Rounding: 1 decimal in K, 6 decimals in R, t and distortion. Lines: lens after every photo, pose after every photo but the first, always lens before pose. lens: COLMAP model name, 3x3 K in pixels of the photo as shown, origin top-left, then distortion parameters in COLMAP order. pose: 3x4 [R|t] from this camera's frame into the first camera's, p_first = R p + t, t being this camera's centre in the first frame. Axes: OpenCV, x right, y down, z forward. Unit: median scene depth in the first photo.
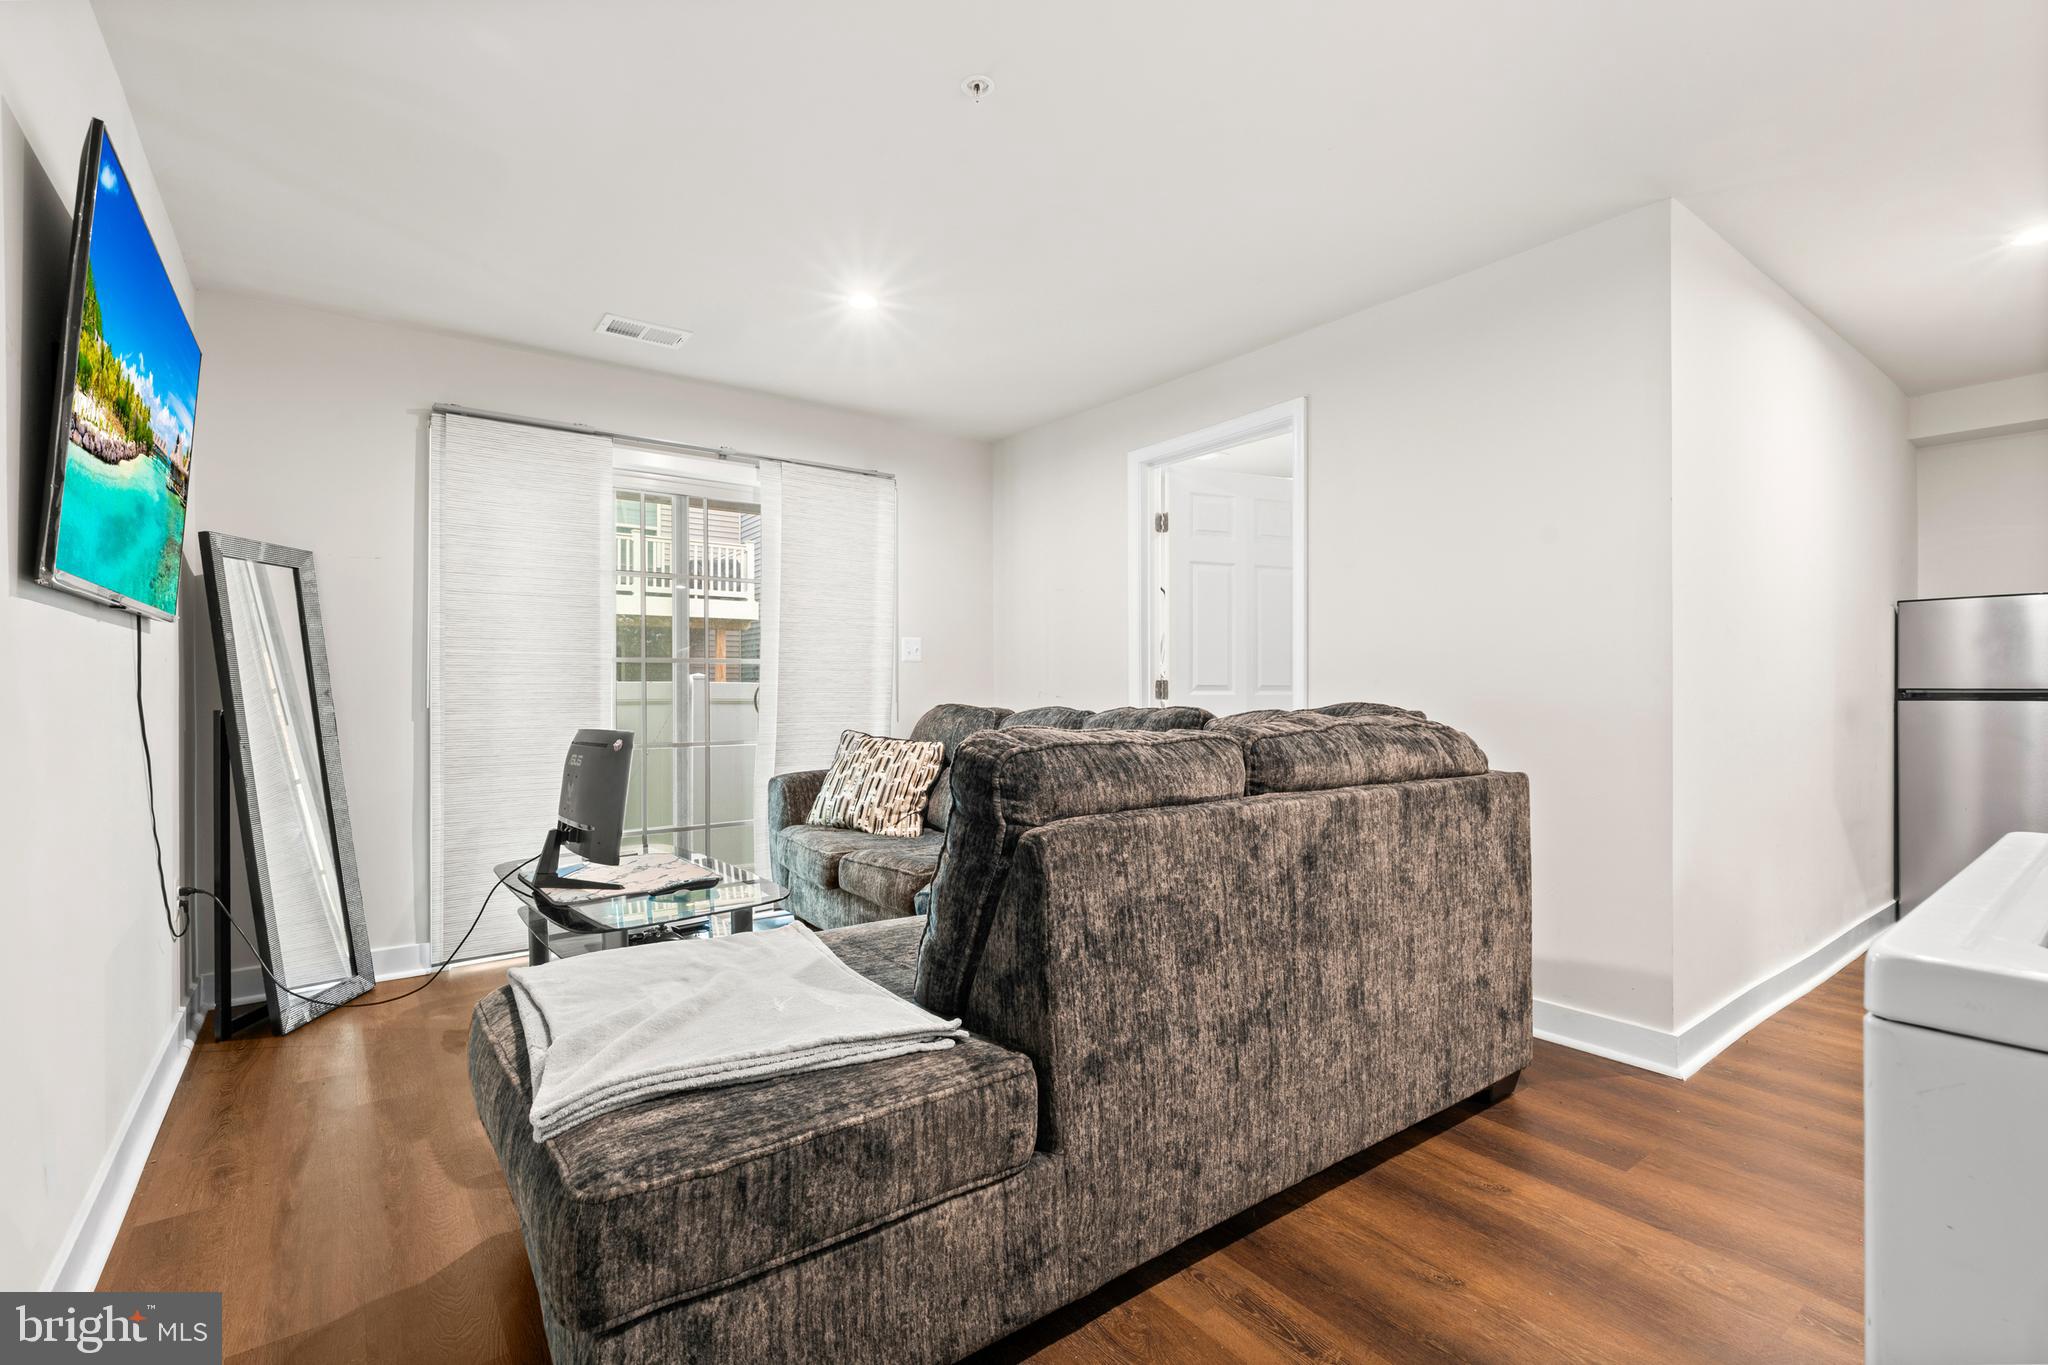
lens RADIAL K [[911.5, 0, 1027.1], [0, 911.5, 688.3], [0, 0, 1]] dist [0.000046, -0.000019]
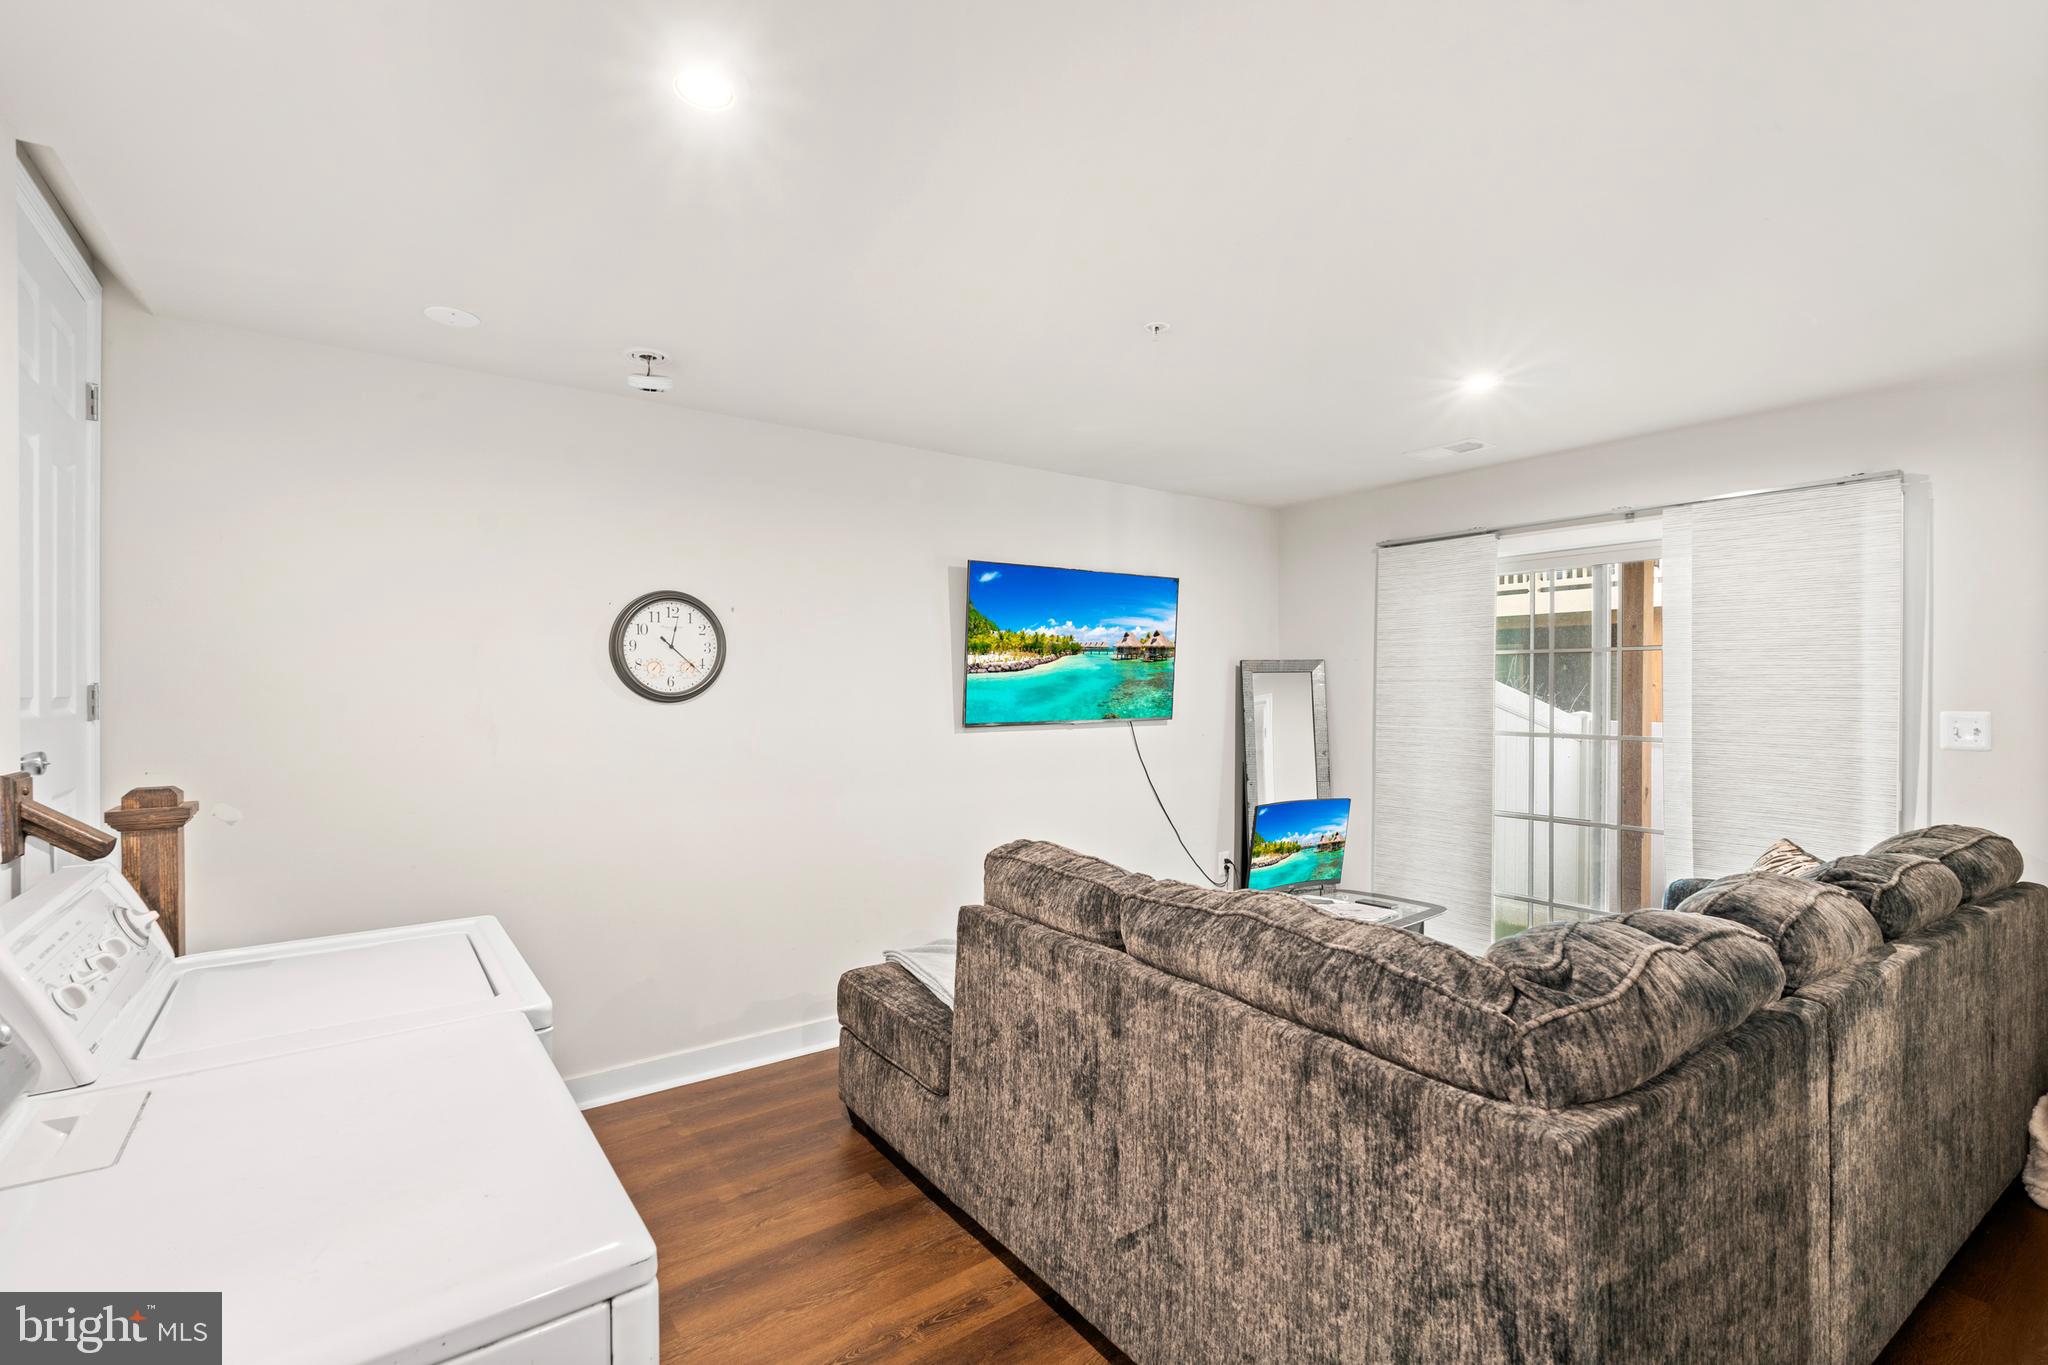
lens RADIAL K [[911.5, 0, 1027.1], [0, 911.5, 688.3], [0, 0, 1]] dist [0.000046, -0.000019]
pose [[-0.011781, 0.007619, -0.999902, 1.196003], [-0.002455, 0.999968, 0.007648, -0.176389], [0.999928, 0.002544, -0.011762, 0.833428]]
